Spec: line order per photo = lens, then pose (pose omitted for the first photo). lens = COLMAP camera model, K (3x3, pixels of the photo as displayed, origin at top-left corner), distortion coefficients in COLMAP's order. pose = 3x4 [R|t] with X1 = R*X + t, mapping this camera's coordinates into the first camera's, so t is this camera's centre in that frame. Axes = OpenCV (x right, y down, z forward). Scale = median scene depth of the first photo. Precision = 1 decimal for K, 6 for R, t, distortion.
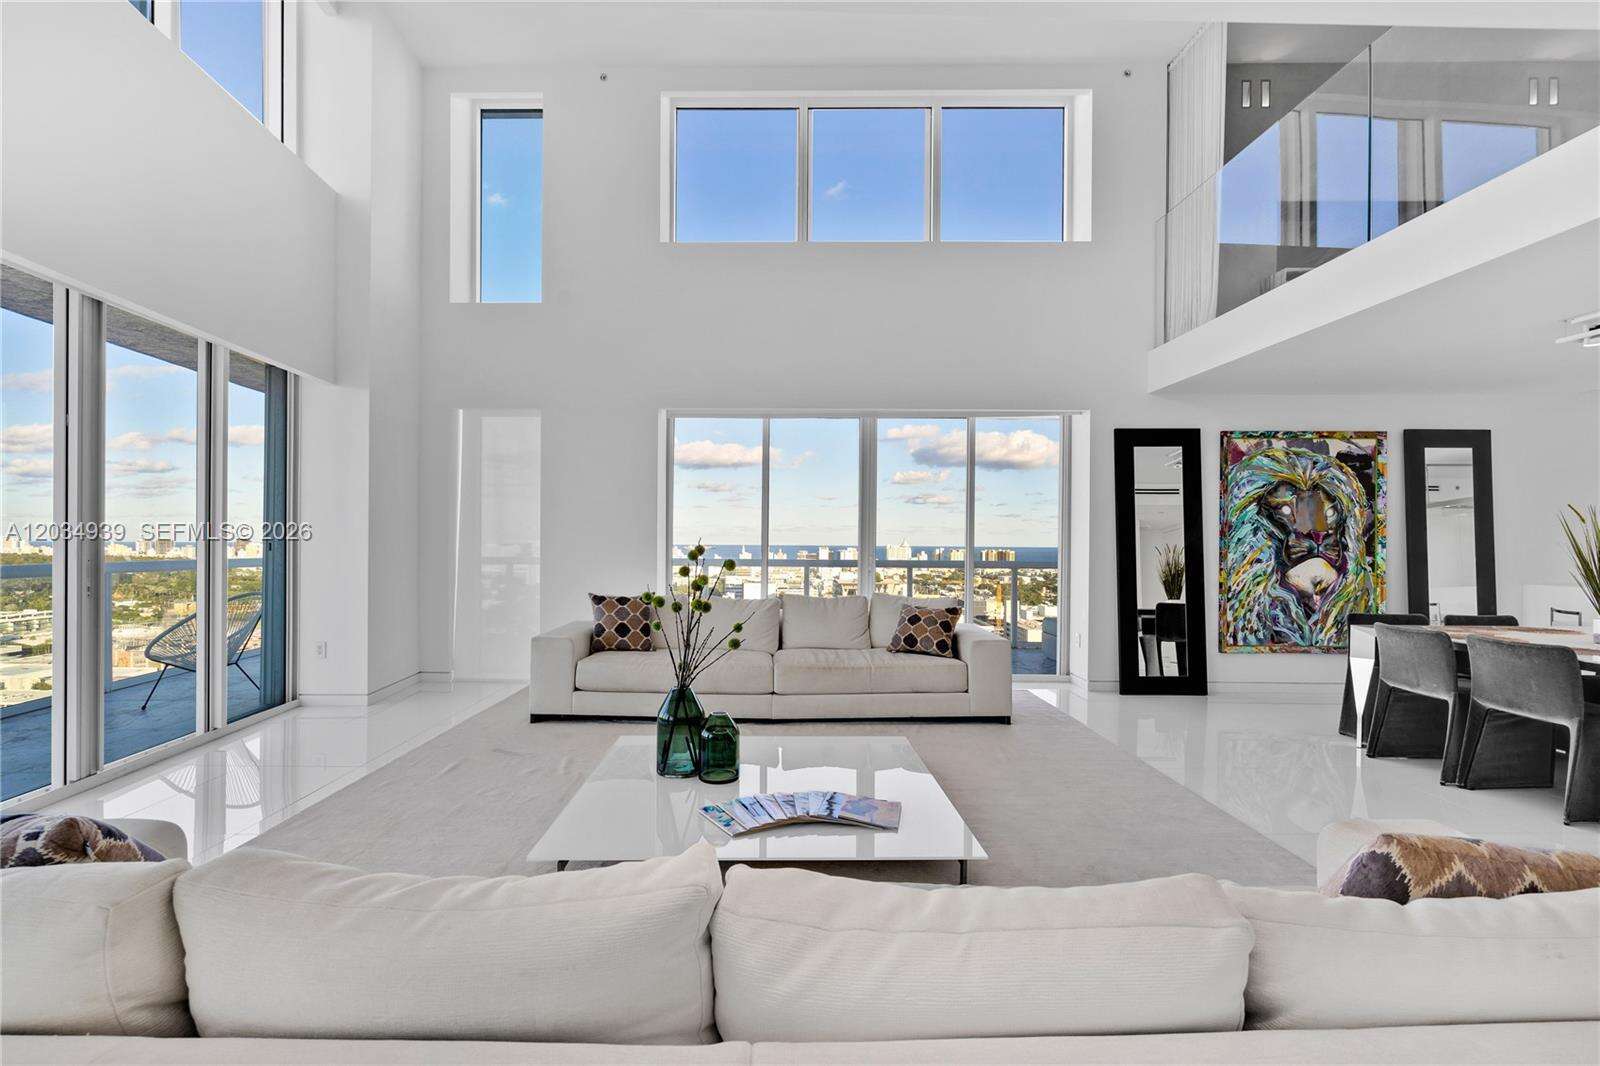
lens RADIAL K [[734.9, 0, 783.5], [0, 734.9, 541.2], [0, 0, 1]] dist [0.000946, 0.000420]
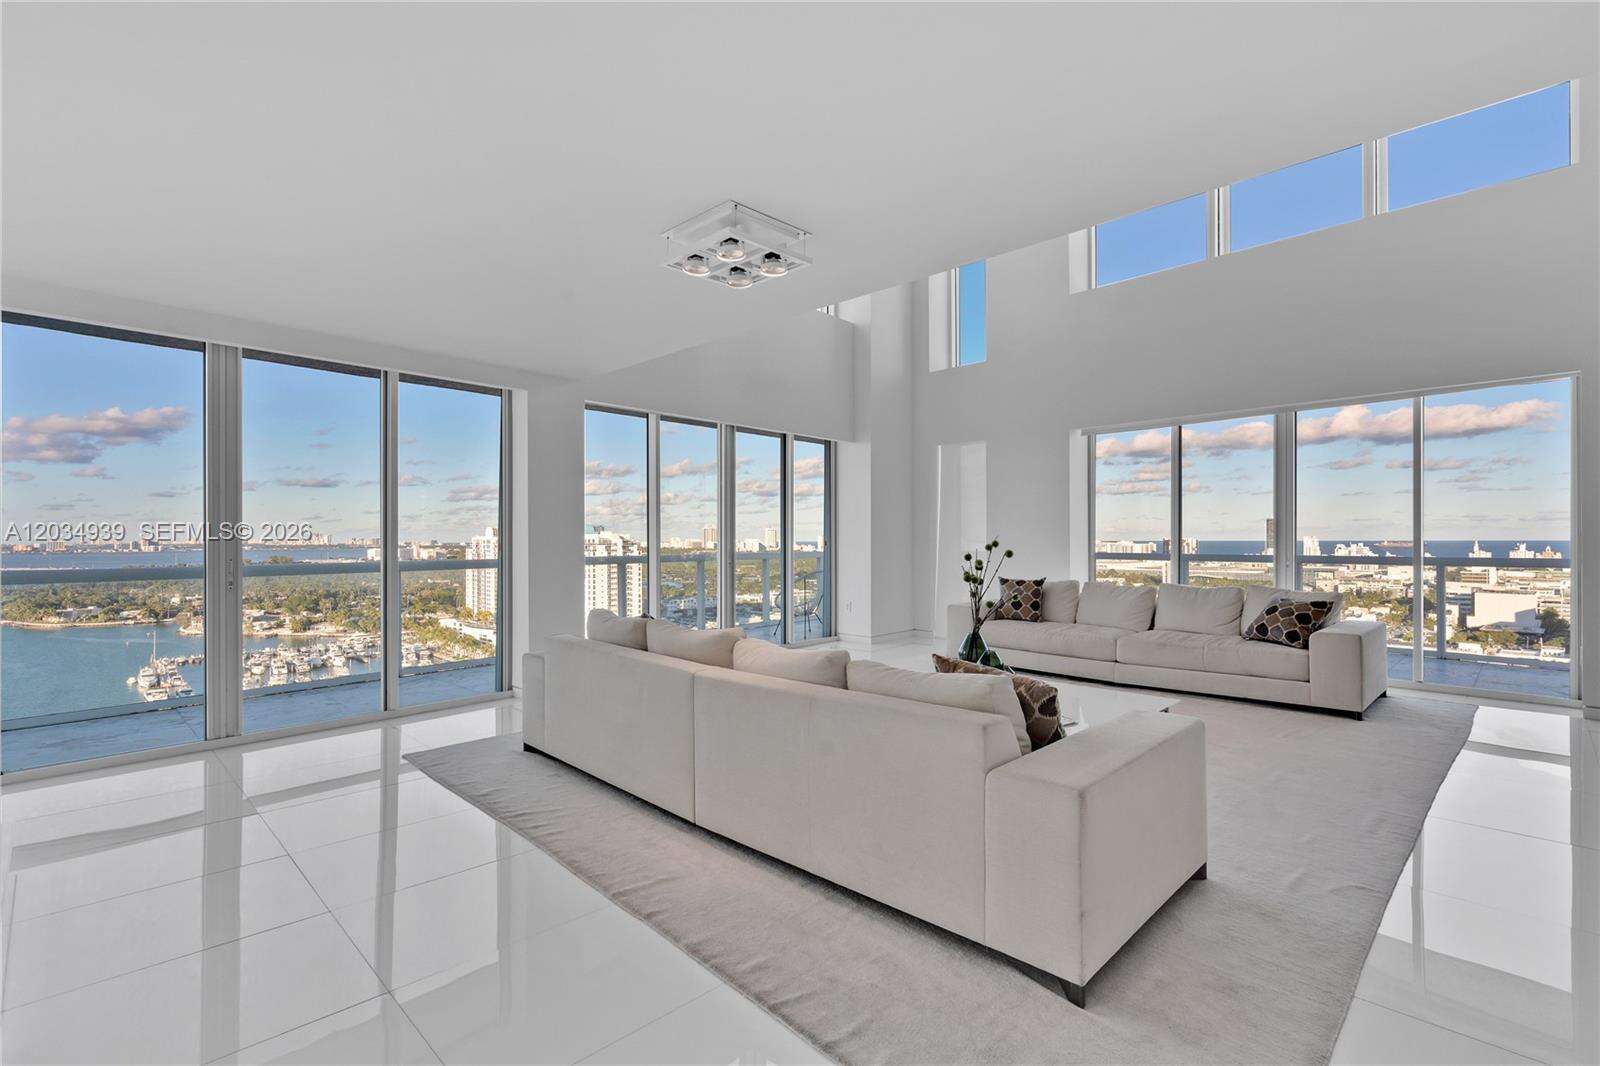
lens RADIAL K [[740.0, 0, 789.5], [0, 740.0, 555.7], [0, 0, 1]] dist [0.000900, -0.000362]
pose [[0.690037, 0.008410, -0.723725, 0.408282], [0.008188, 0.999778, 0.019424, 0.002125], [0.723728, -0.019329, 0.689815, -0.196451]]
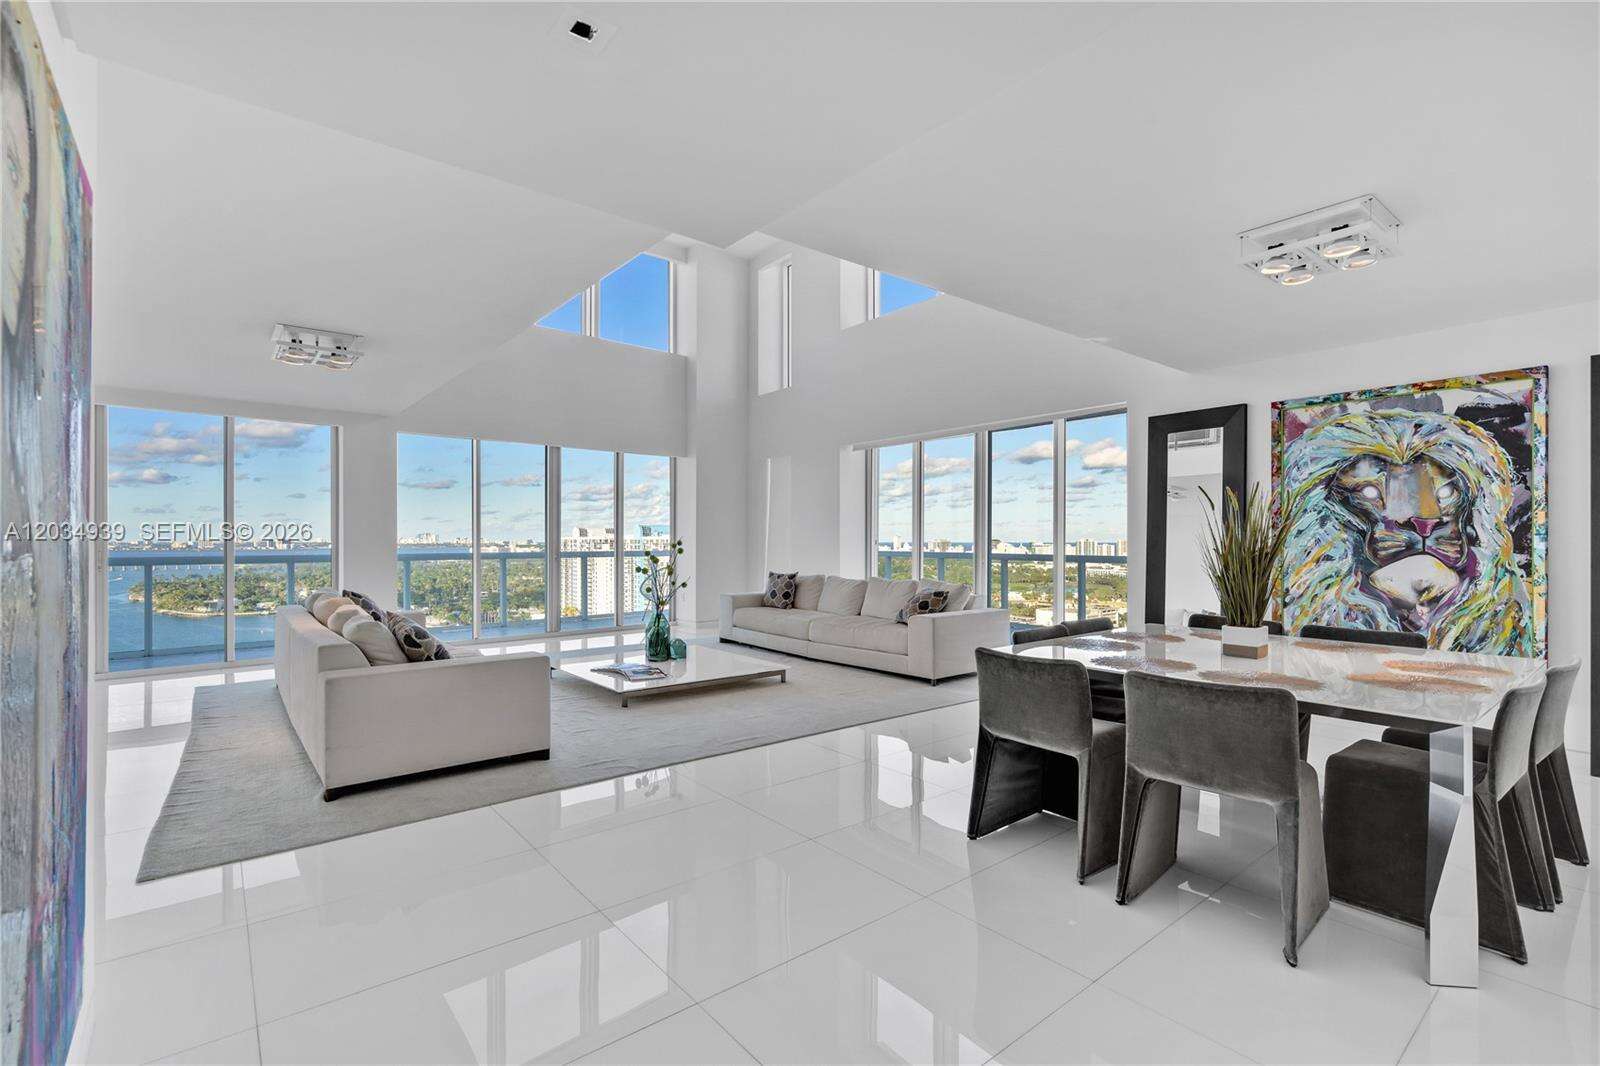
lens RADIAL K [[734.9, 0, 783.5], [0, 734.9, 541.2], [0, 0, 1]] dist [0.000946, 0.000420]
pose [[0.601553, -0.003688, -0.798824, 0.928247], [0.003875, 0.999991, -0.001699, 0.007498], [0.798823, -0.002073, 0.601562, 0.051522]]
